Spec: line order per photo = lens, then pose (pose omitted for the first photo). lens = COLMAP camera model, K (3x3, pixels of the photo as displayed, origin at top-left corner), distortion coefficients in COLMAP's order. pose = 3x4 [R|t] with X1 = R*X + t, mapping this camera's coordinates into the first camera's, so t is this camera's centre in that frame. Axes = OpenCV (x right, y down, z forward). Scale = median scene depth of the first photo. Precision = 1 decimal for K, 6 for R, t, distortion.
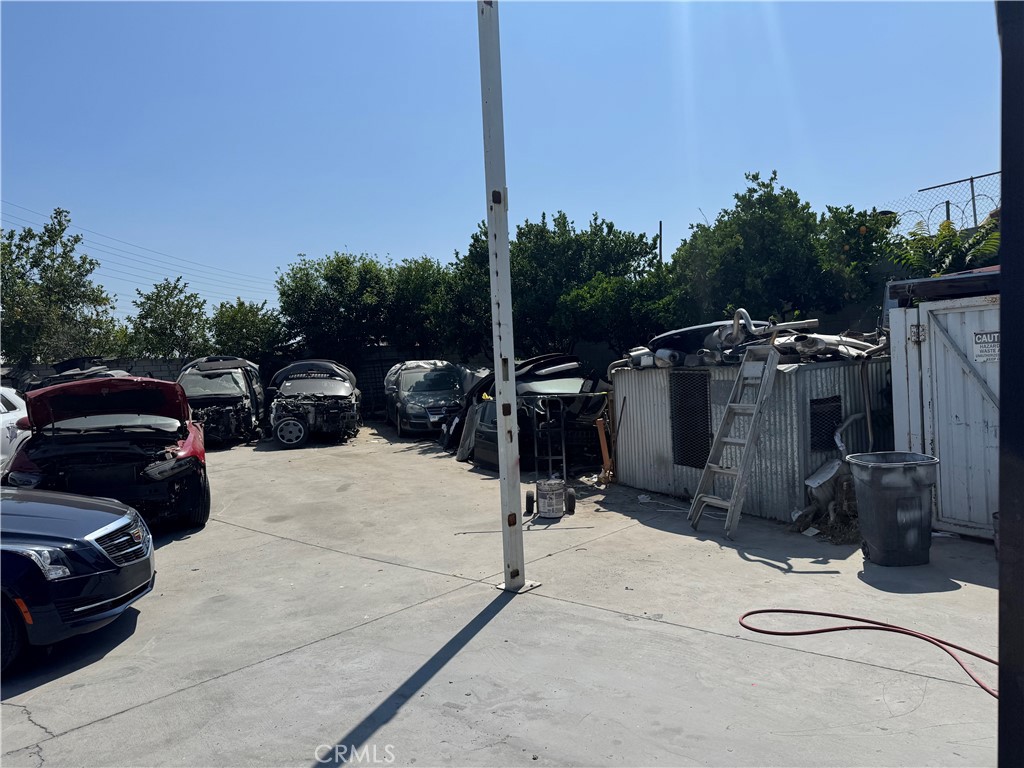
lens RADIAL K [[725.3, 0, 509.7], [0, 725.3, 380.7], [0, 0, 1]] dist [0.064426, -0.074931]
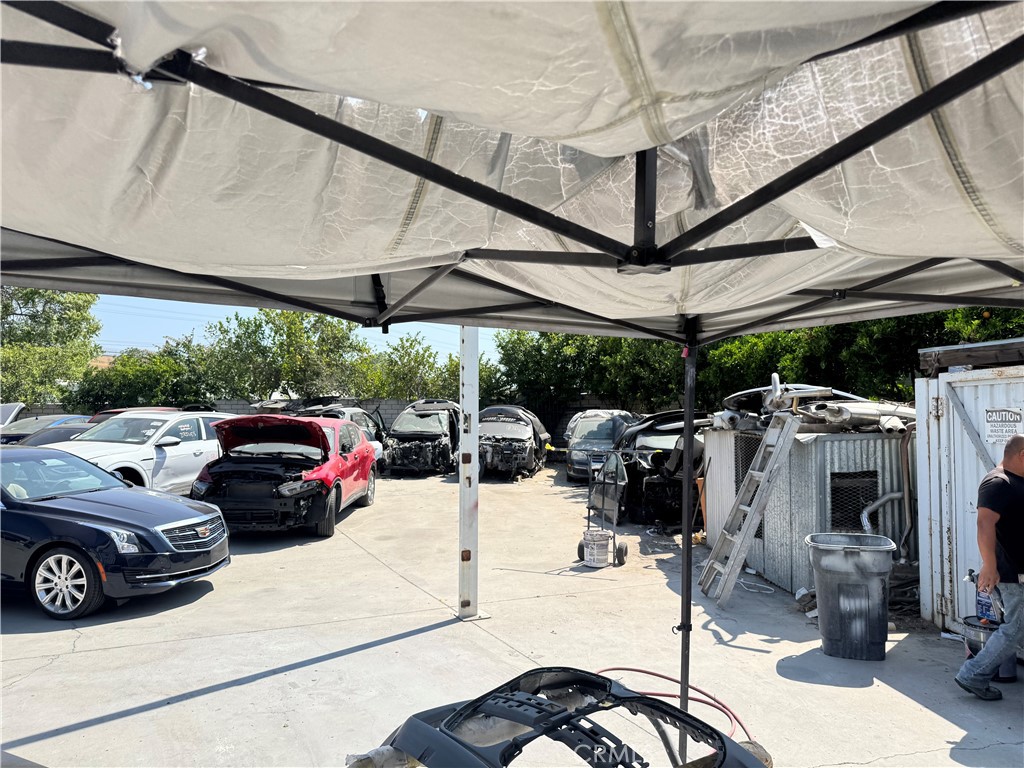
lens RADIAL K [[725.3, 0, 509.9], [0, 725.3, 385.0], [0, 0, 1]] dist [0.064426, -0.074931]
pose [[0.915139, 0.028497, -0.402130, 0.407316], [-0.050638, 0.997724, -0.044536, -0.023283], [0.399946, 0.061120, 0.914499, -0.031307]]
